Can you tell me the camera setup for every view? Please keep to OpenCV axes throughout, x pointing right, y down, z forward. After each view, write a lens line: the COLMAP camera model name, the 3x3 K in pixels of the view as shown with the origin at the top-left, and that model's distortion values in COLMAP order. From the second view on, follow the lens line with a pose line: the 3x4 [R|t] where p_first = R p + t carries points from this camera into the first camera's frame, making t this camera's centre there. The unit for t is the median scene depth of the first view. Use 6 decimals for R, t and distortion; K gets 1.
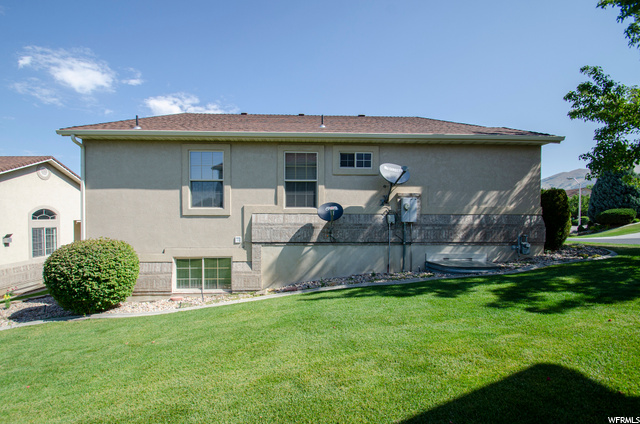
lens RADIAL K [[281.7, 0, 319.2], [0, 281.7, 215.5], [0, 0, 1]] dist [-0.014531, -0.002024]
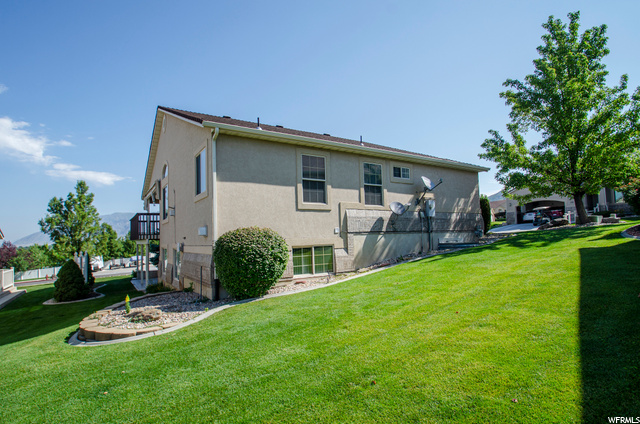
lens RADIAL K [[327.9, 0, 318.9], [0, 327.9, 209.8], [0, 0, 1]] dist [-0.044963, 0.000043]
pose [[0.864069, 0.017148, 0.503081, -1.056846], [0.029841, 0.995917, -0.085200, 0.115670], [-0.502488, 0.088631, 0.860029, -0.177613]]
